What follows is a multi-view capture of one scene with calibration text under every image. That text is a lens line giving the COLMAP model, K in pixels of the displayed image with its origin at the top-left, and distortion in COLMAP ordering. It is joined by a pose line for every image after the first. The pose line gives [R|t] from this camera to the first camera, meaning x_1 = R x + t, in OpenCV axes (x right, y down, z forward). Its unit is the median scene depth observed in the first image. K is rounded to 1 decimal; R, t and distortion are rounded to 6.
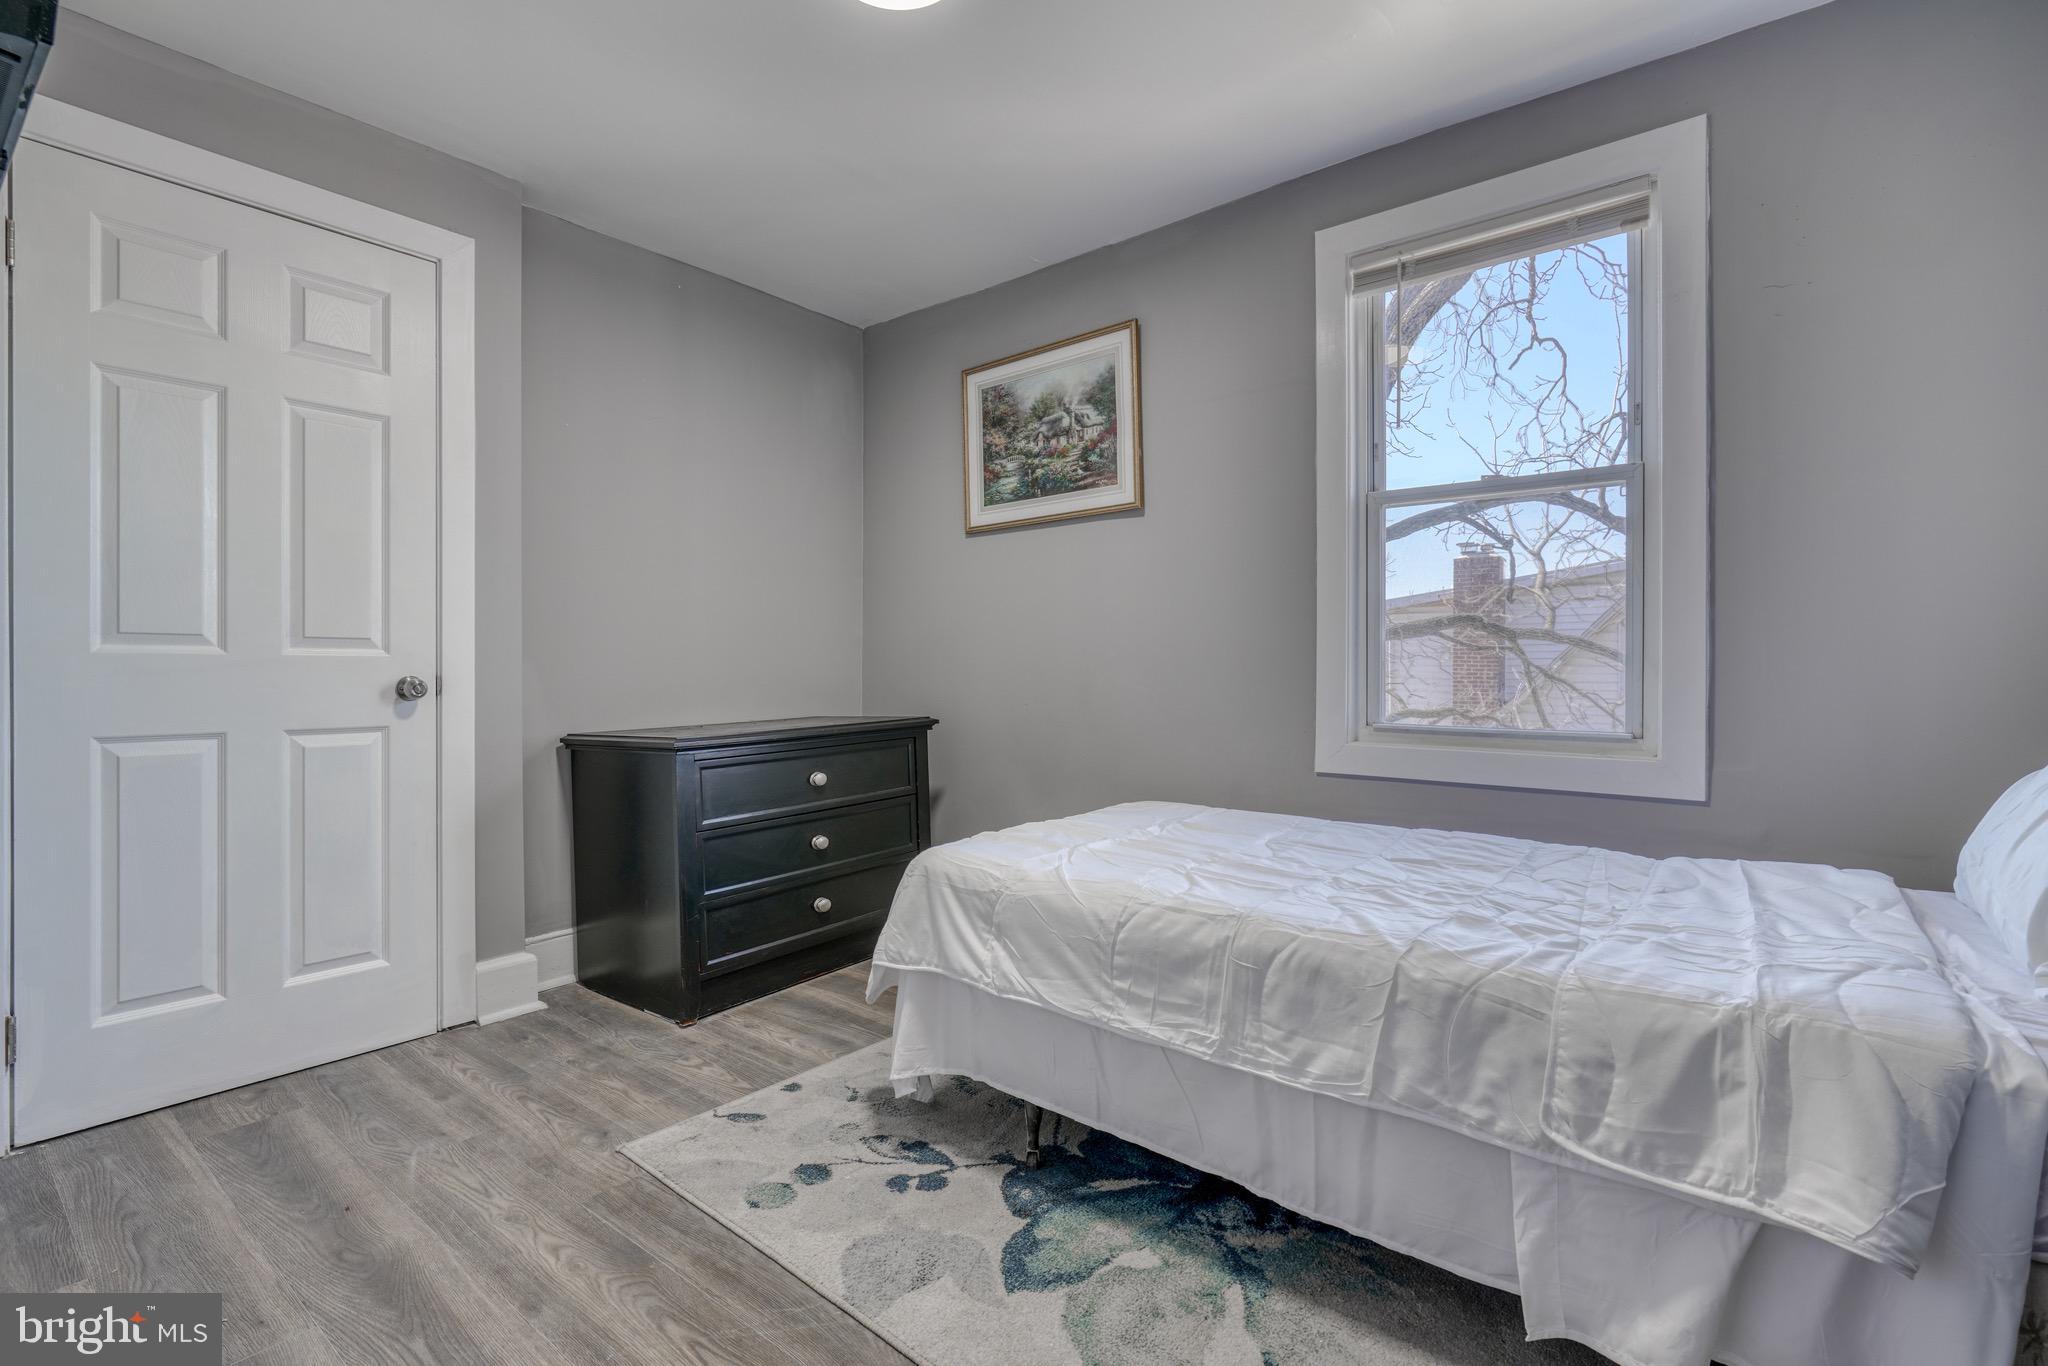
lens RADIAL K [[919.0, 0, 1018.3], [0, 919.0, 677.0], [0, 0, 1]] dist [-0.018016, 0.006781]
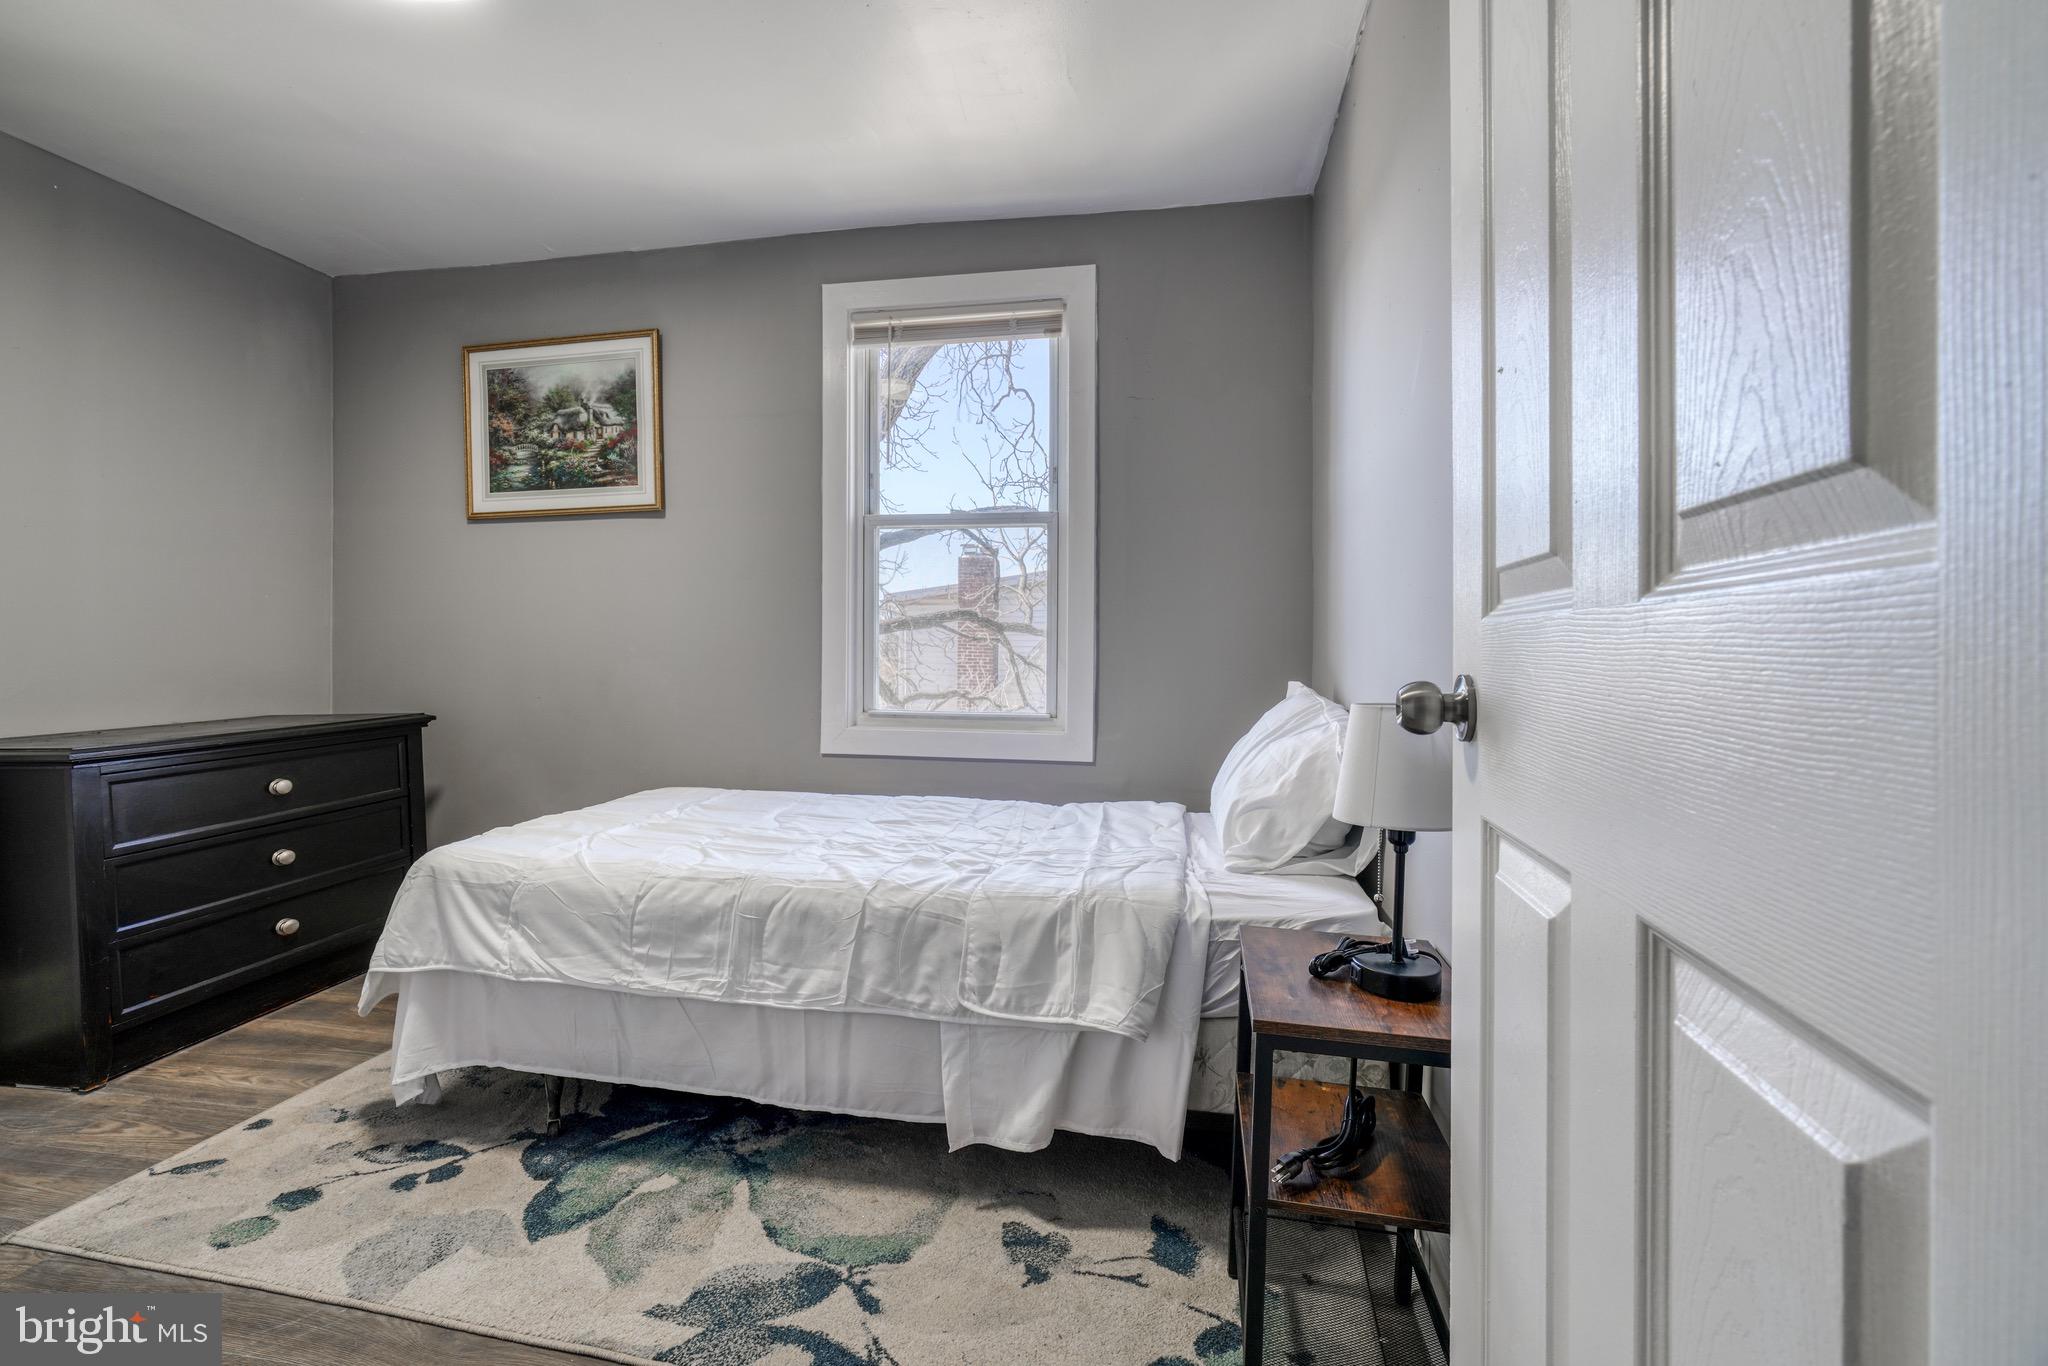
lens RADIAL K [[922.0, 0, 1018.6], [0, 922.0, 666.4], [0, 0, 1]] dist [-0.018507, 0.007160]
pose [[0.879487, -0.002993, 0.475913, -0.013153], [-0.001184, 0.999963, 0.008476, -0.022194], [-0.475921, -0.008018, 0.879451, -0.188574]]
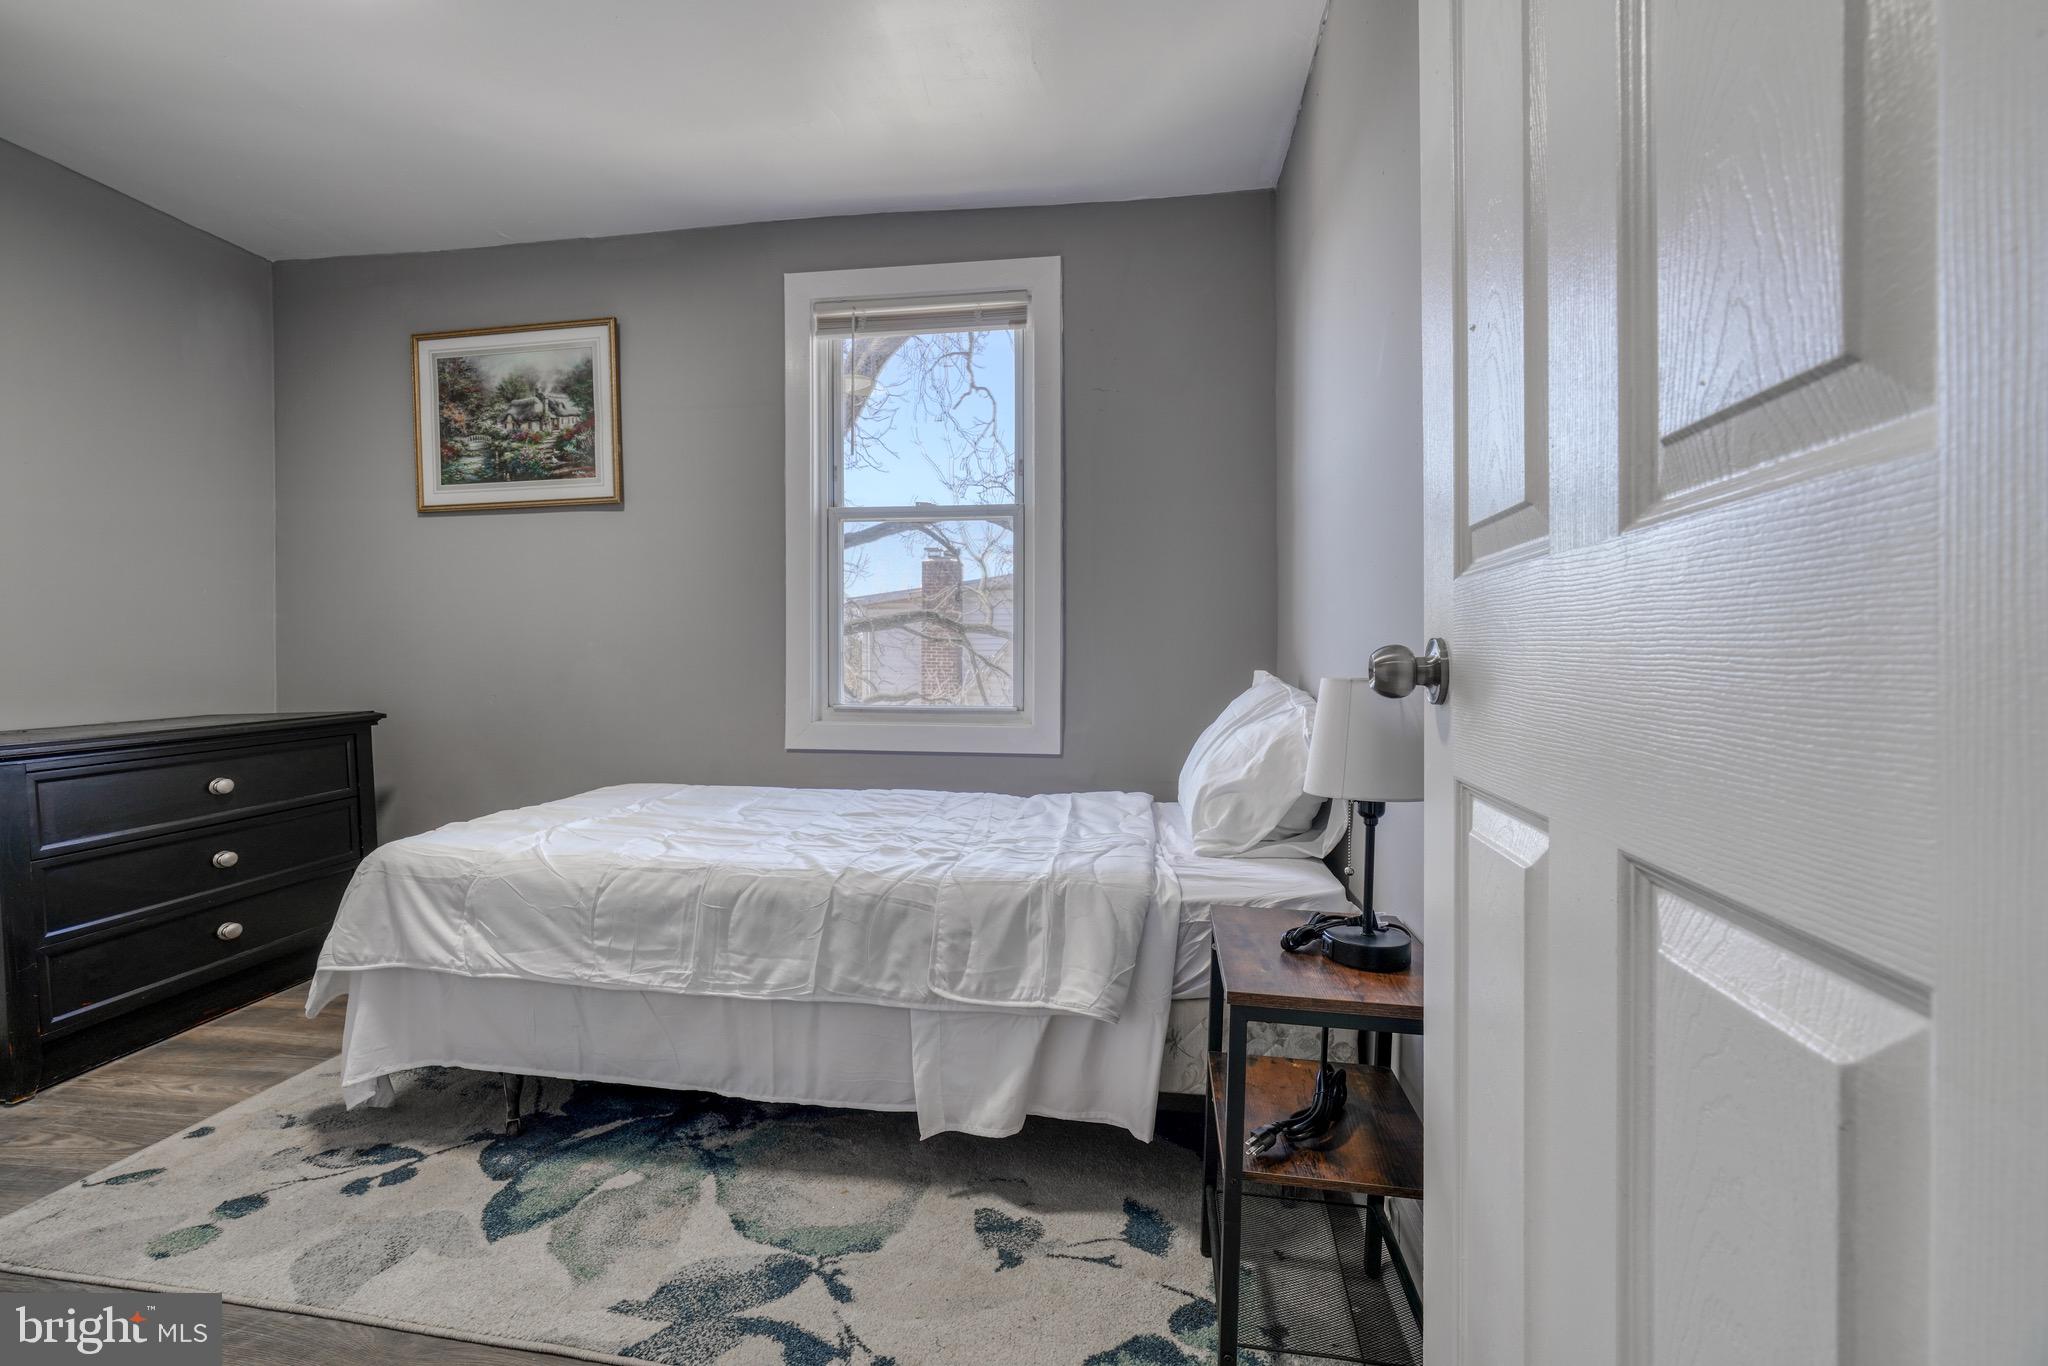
lens RADIAL K [[919.0, 0, 1018.3], [0, 919.0, 677.0], [0, 0, 1]] dist [-0.018016, 0.006781]
pose [[0.860164, -0.009664, 0.509926, -0.013204], [0.003924, 0.999916, 0.012331, 0.001670], [-0.510002, -0.008606, 0.860130, -0.177754]]
